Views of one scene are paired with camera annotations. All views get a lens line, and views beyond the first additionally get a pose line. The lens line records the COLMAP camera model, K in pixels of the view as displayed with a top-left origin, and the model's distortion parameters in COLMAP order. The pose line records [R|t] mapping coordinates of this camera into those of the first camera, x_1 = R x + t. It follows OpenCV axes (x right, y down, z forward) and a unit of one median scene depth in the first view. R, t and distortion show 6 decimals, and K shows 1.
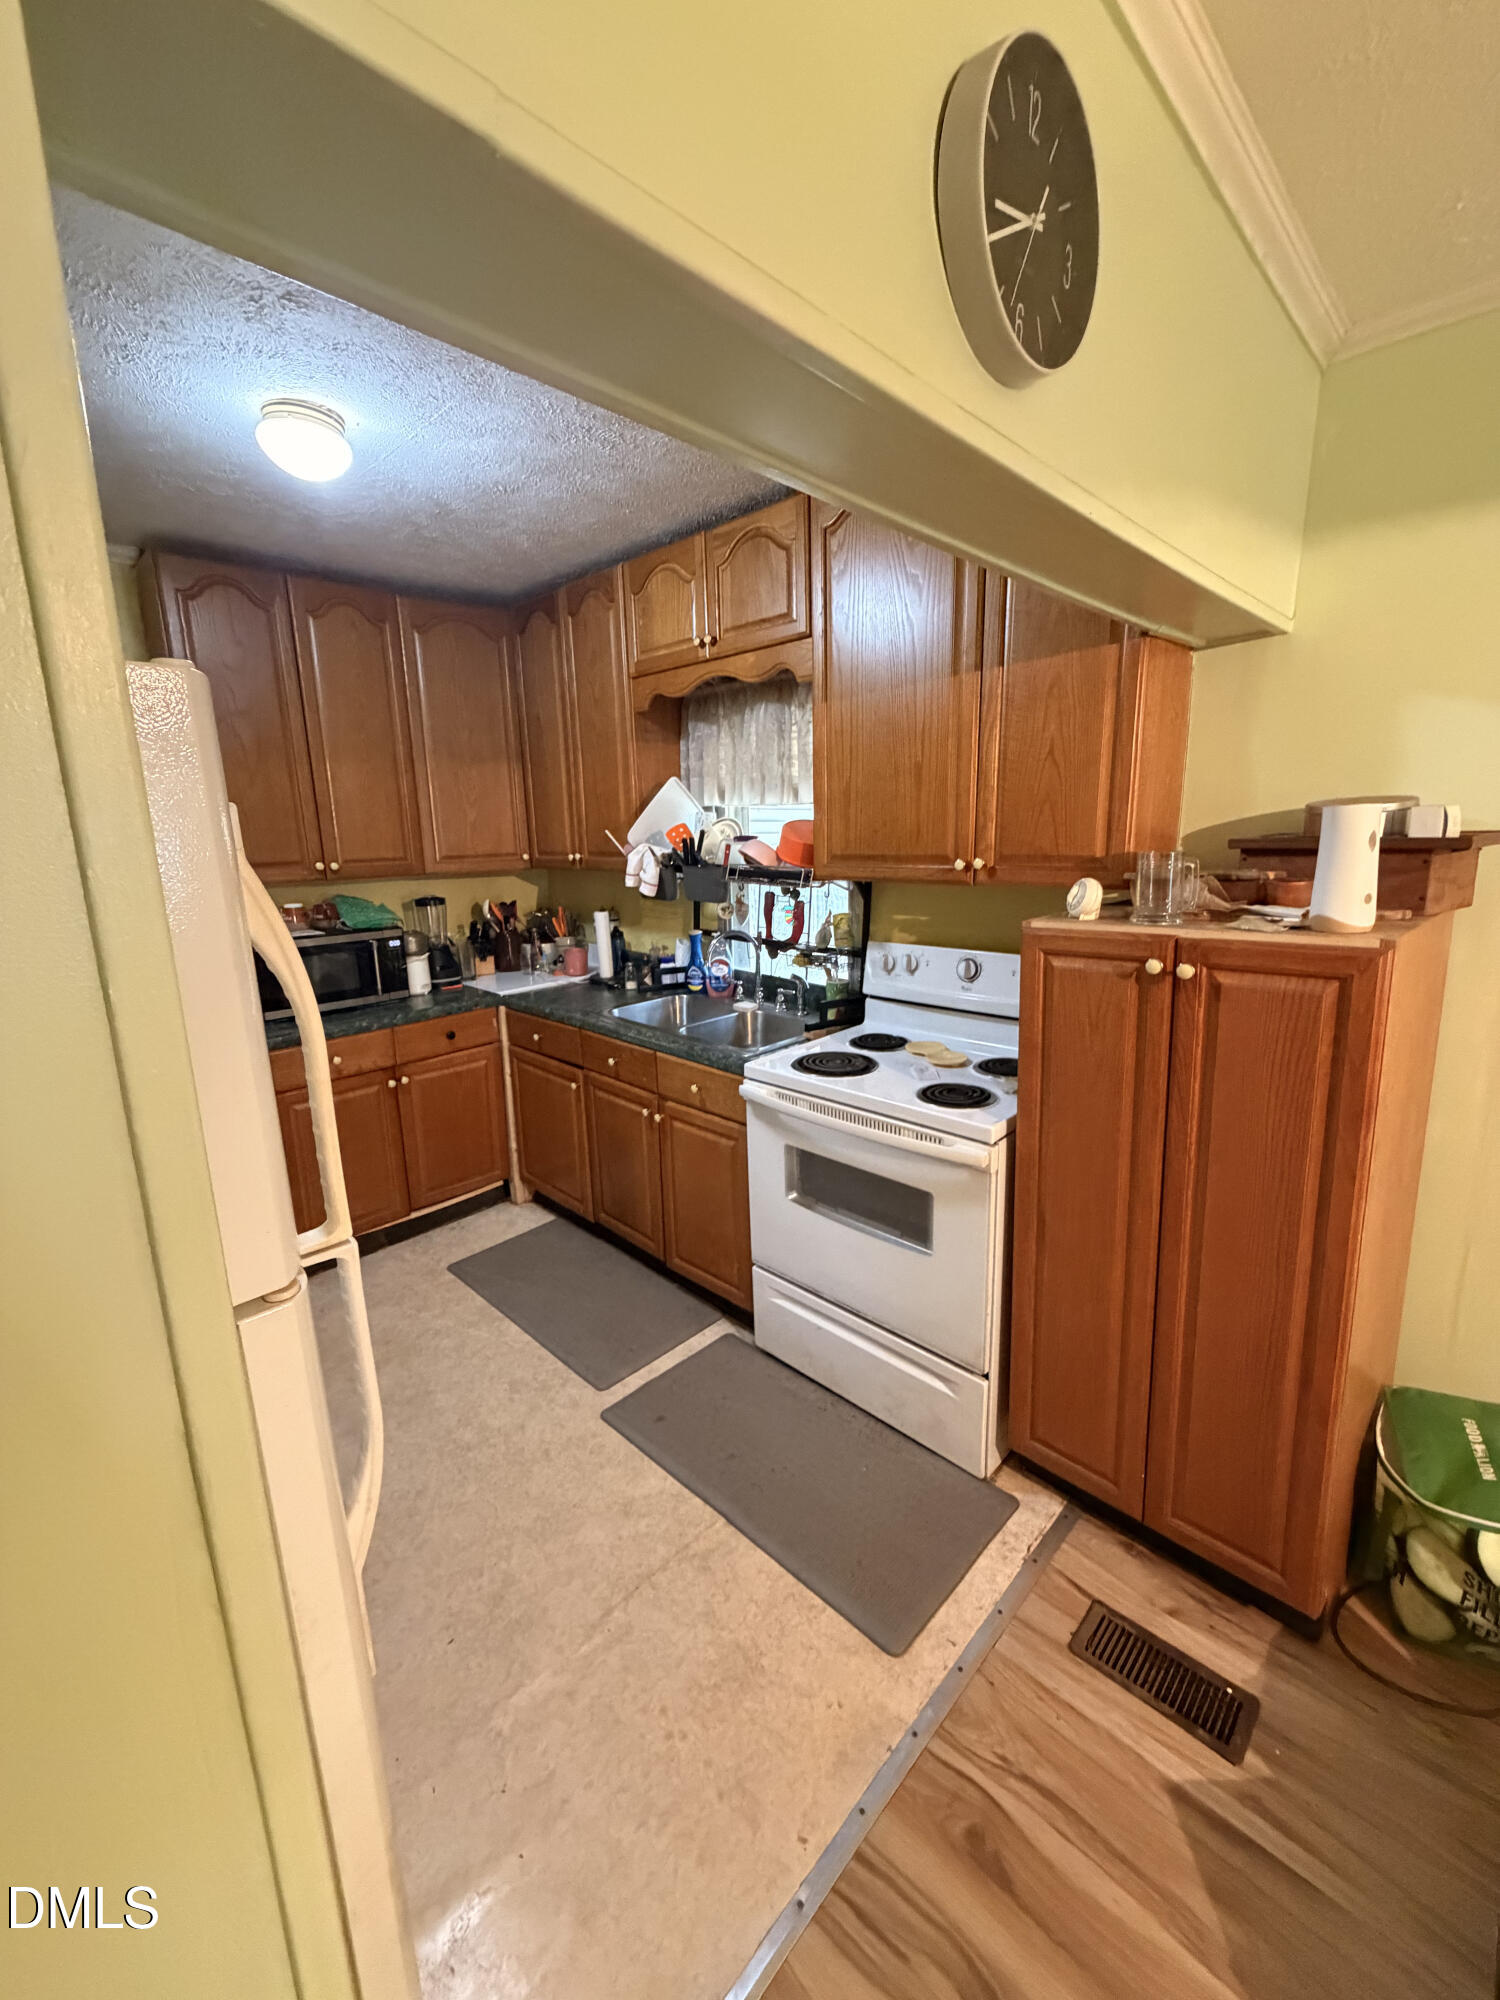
lens RADIAL K [[792.4, 0, 750.0], [0, 792.4, 1000.0], [0, 0, 1]] dist [0.001011, 0.000025]
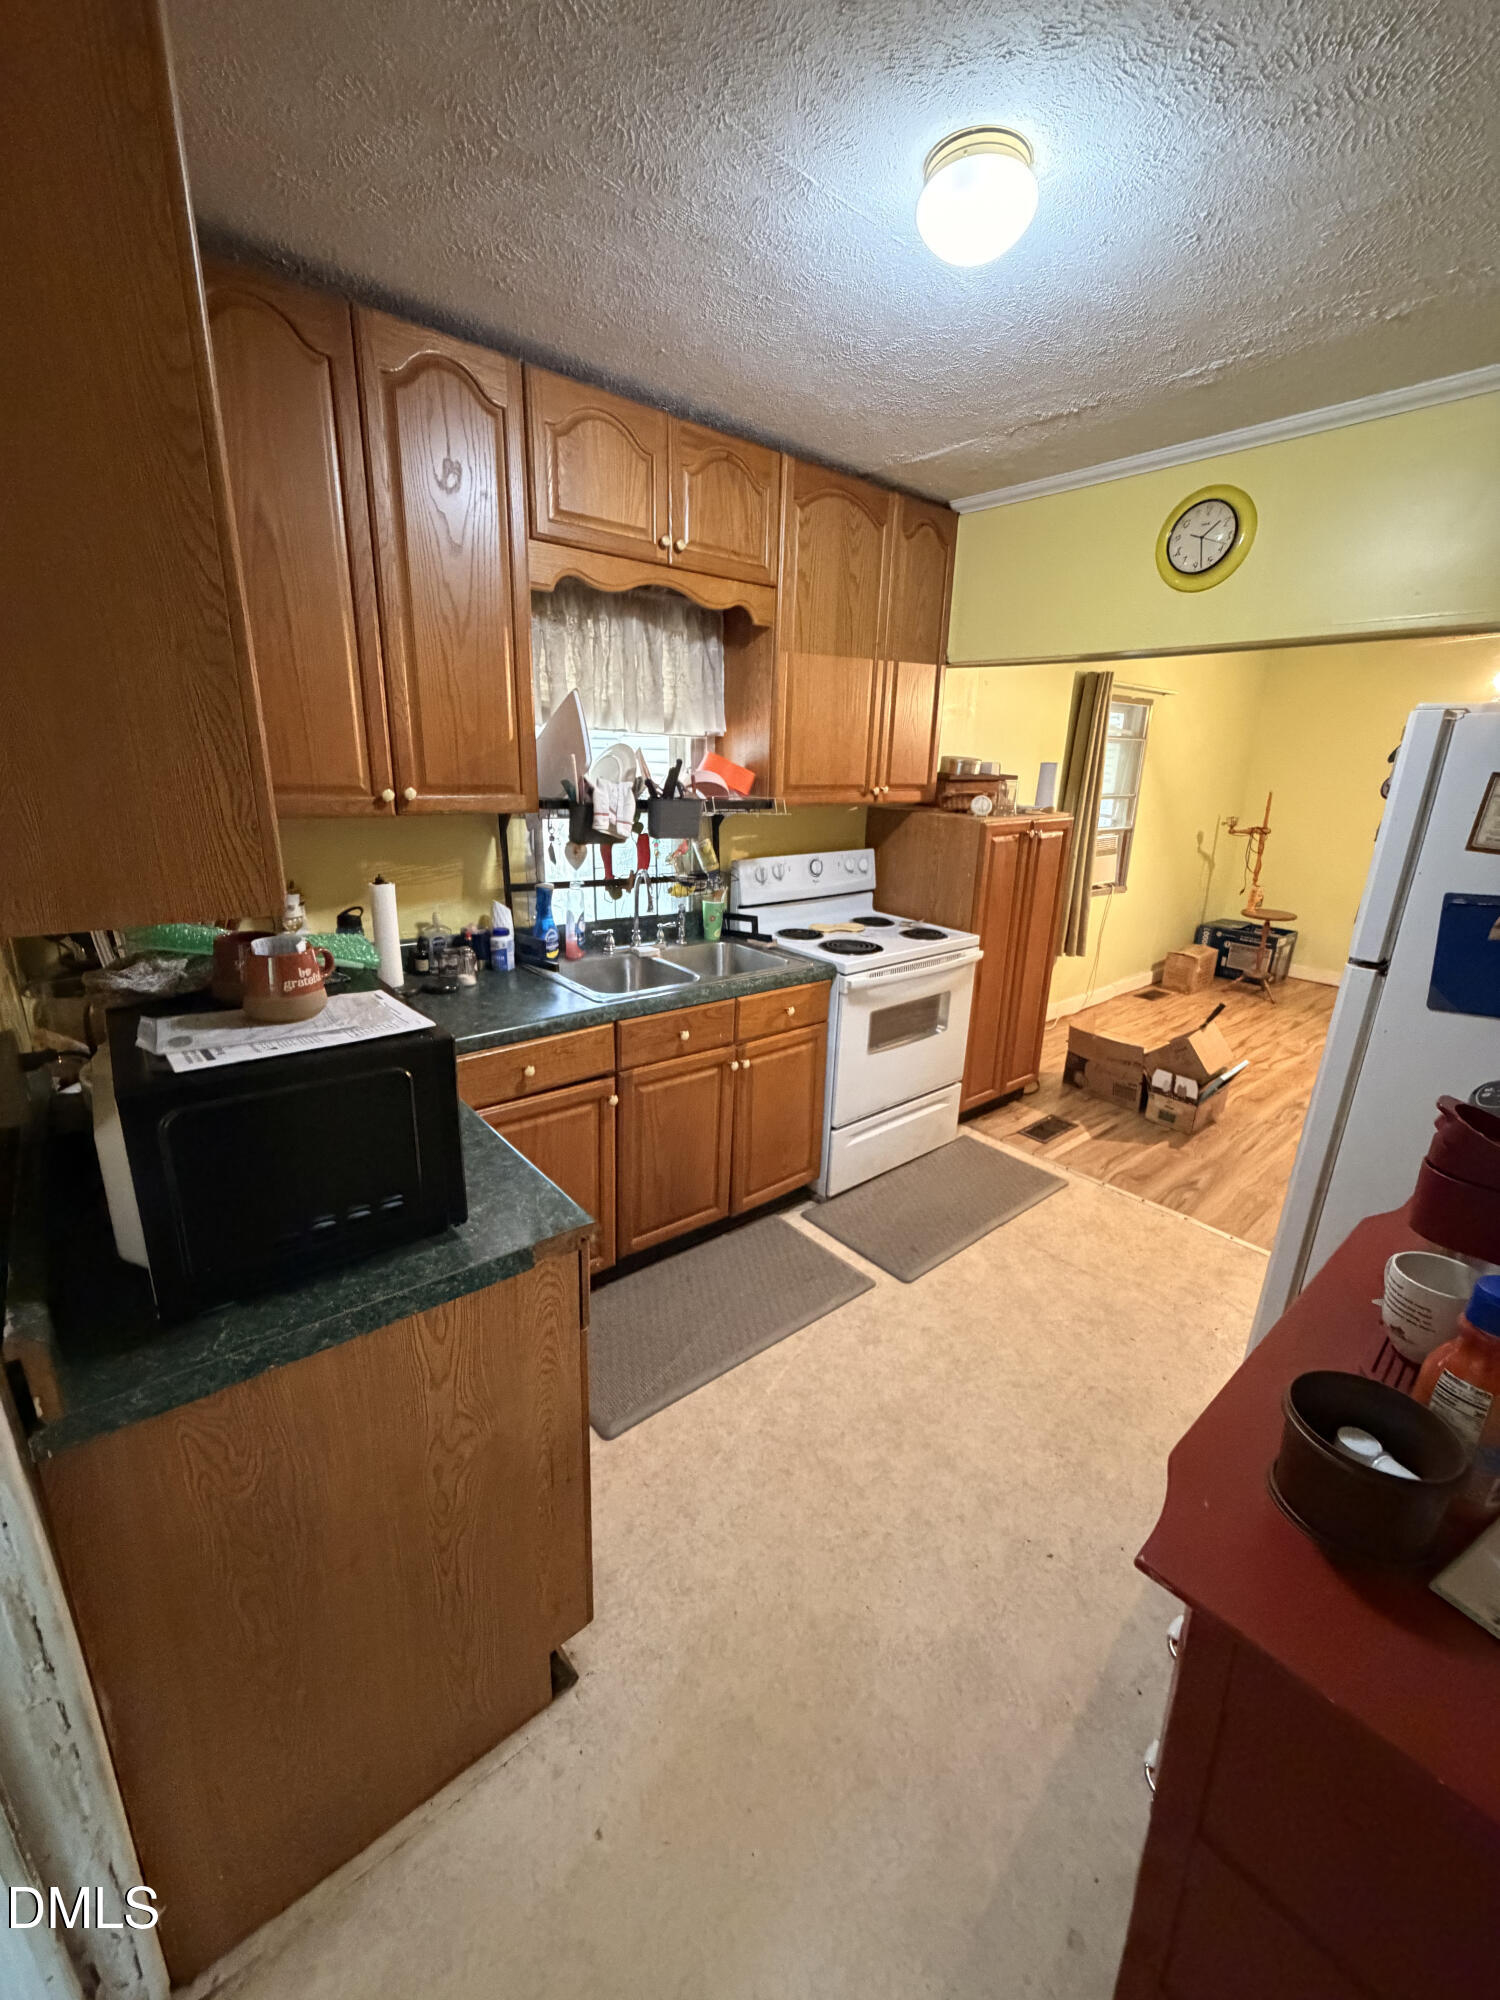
lens RADIAL K [[792.4, 0, 750.0], [0, 792.4, 1000.0], [0, 0, 1]] dist [0.001011, 0.000025]
pose [[0.105126, -0.267066, 0.957927, -1.143647], [0.186547, 0.951461, 0.244791, -0.180338], [-0.976805, 0.152965, 0.149844, 0.939681]]
